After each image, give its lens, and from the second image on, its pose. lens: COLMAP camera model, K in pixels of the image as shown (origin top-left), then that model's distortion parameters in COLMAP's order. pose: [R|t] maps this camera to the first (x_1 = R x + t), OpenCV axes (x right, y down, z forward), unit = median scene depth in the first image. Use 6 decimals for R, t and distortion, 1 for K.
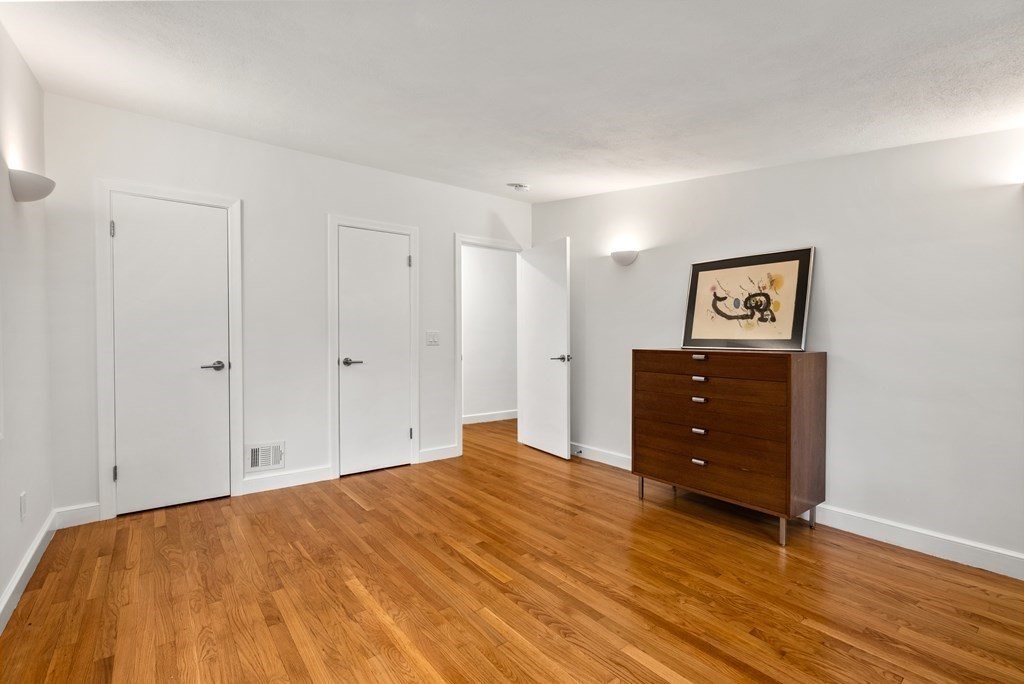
lens RADIAL K [[465.3, 0, 507.9], [0, 465.3, 343.2], [0, 0, 1]] dist [-0.003467, -0.000335]
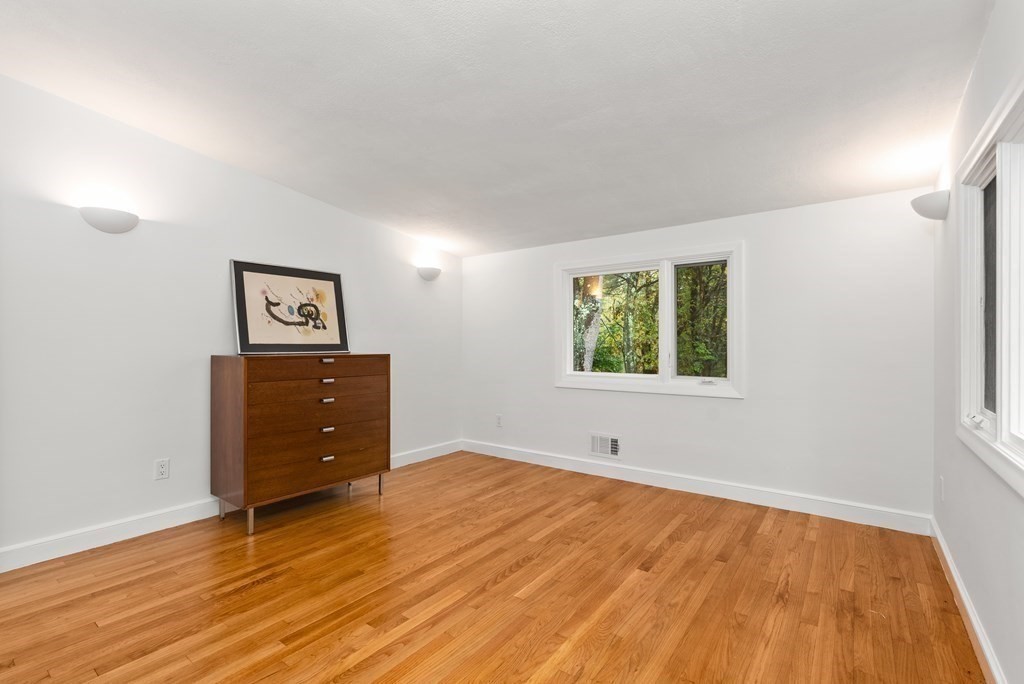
lens RADIAL K [[465.3, 0, 507.9], [0, 465.3, 343.2], [0, 0, 1]] dist [-0.003467, -0.000335]
pose [[-0.267235, -0.001009, 0.963631, -0.697610], [0.011102, 0.999930, 0.004125, -0.009647], [-0.963567, 0.011801, -0.267205, 0.840990]]
